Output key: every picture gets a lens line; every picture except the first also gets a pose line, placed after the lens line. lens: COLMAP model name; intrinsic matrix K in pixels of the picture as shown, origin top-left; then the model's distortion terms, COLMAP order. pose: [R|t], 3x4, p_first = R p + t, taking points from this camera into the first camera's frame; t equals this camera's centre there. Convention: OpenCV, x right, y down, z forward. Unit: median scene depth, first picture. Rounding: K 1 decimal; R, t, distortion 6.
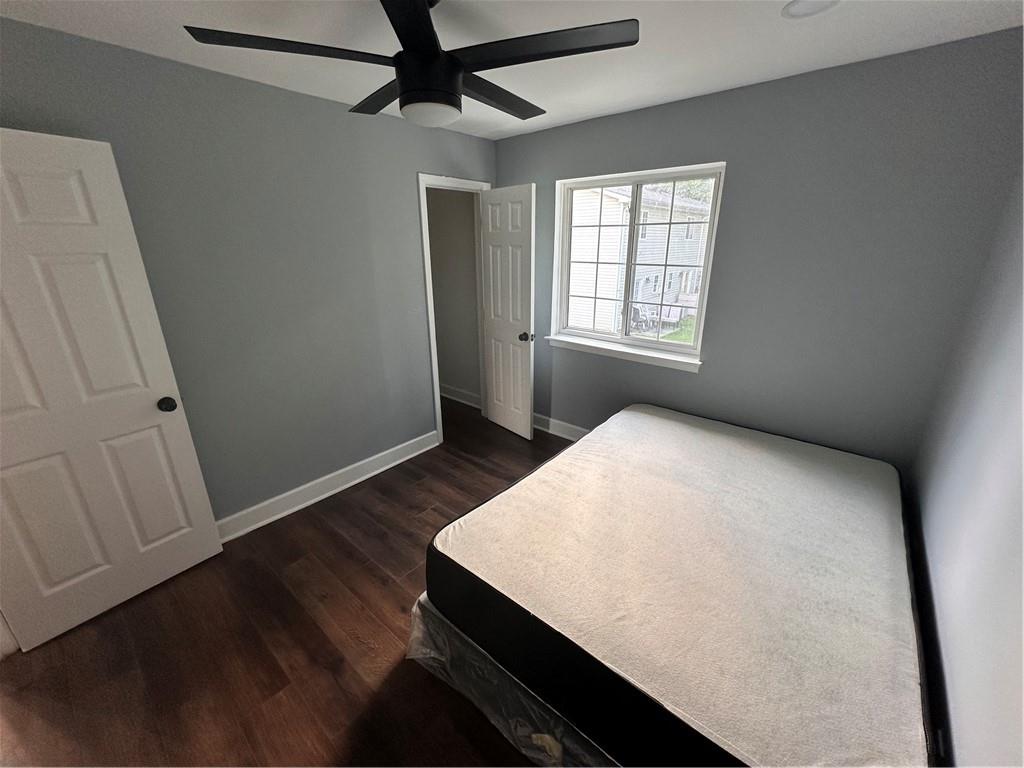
lens RADIAL K [[415.2, 0, 508.6], [0, 415.2, 383.5], [0, 0, 1]] dist [-0.001912, 0.000834]
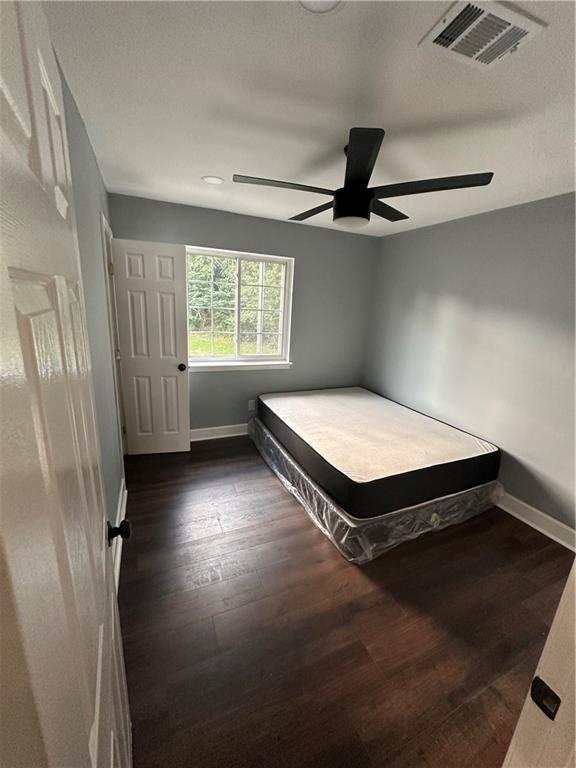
lens RADIAL K [[311.4, 0, 286.5], [0, 311.4, 386.4], [0, 0, 1]] dist [-0.001912, 0.000834]
pose [[0.410516, -0.209949, 0.887355, -0.945283], [0.236496, 0.964348, 0.118756, -0.137499], [-0.880651, 0.161105, 0.445532, 0.475986]]
